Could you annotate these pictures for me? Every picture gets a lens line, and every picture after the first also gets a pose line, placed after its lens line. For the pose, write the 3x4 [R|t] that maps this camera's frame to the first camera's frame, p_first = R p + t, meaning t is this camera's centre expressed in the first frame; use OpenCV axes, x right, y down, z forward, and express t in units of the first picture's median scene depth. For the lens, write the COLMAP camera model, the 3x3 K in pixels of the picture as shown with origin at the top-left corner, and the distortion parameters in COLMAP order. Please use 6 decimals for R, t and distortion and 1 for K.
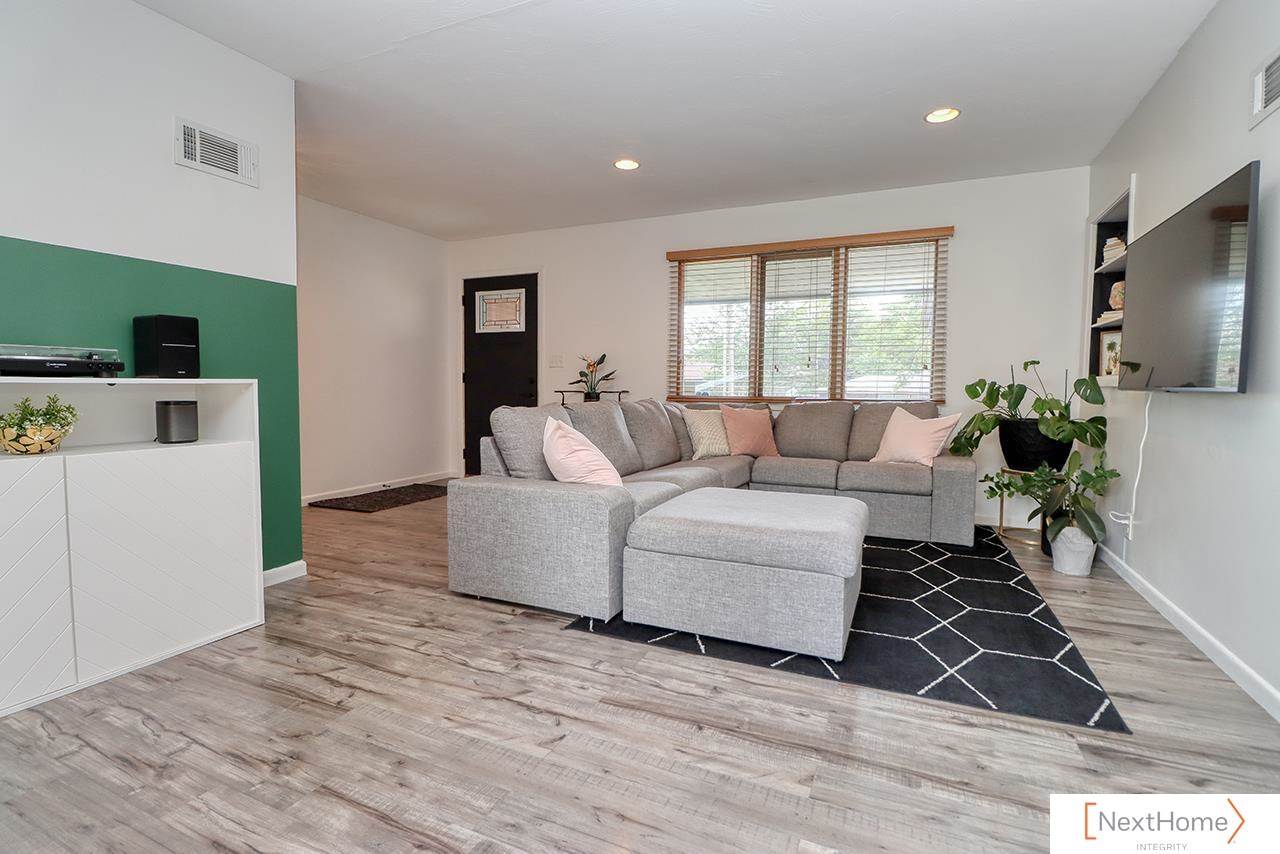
lens RADIAL K [[594.0, 0, 643.6], [0, 594.0, 418.2], [0, 0, 1]] dist [-0.001066, -0.012771]
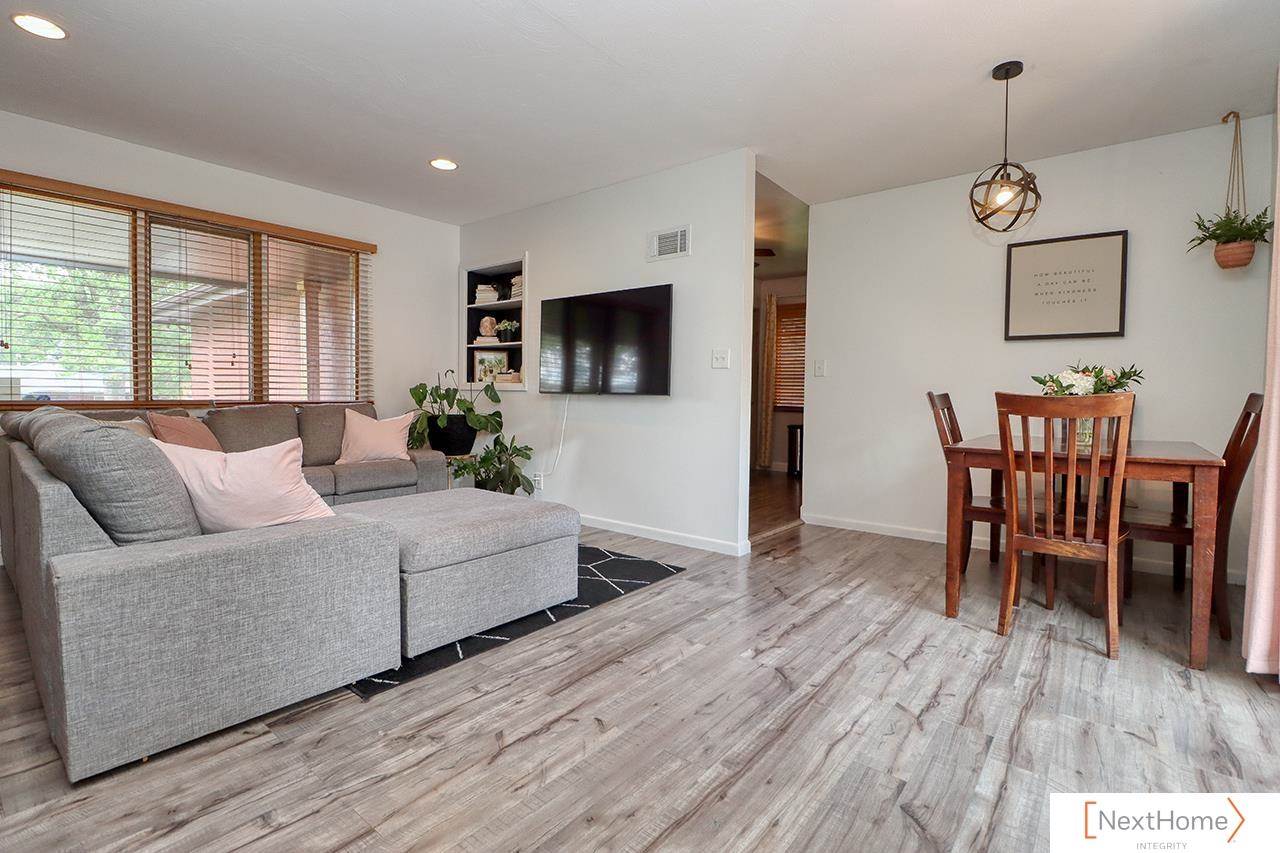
lens RADIAL K [[594.0, 0, 643.6], [0, 594.0, 417.7], [0, 0, 1]] dist [-0.001066, -0.012771]
pose [[0.249625, -0.042234, 0.967421, -0.805860], [0.041514, 0.998597, 0.032883, -0.029845], [-0.967452, 0.031953, 0.251028, 0.448131]]
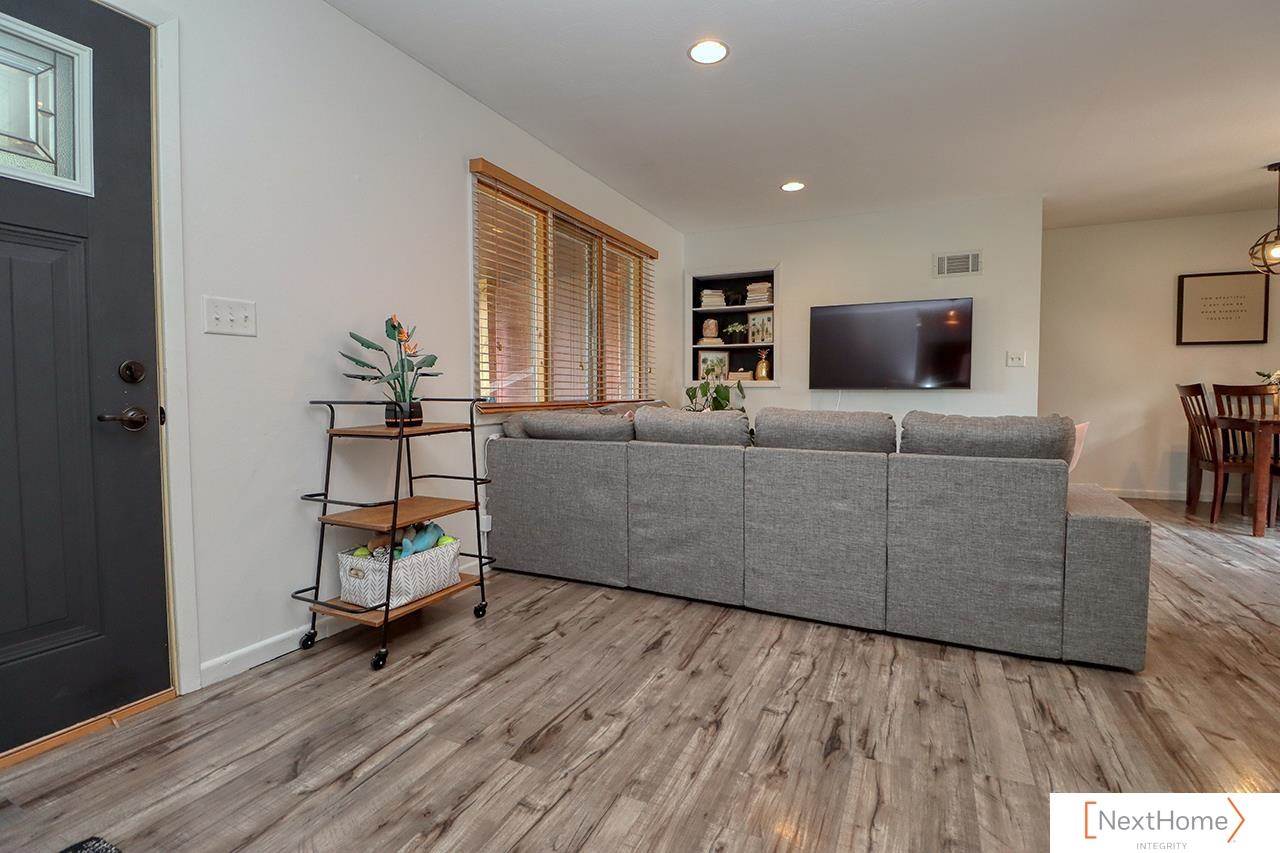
lens RADIAL K [[594.0, 0, 643.6], [0, 594.0, 417.7], [0, 0, 1]] dist [-0.001066, -0.012771]
pose [[0.015679, -0.051636, 0.998543, -1.224189], [0.057391, 0.997066, 0.050658, -0.102563], [-0.998229, 0.056513, 0.018596, 1.866207]]
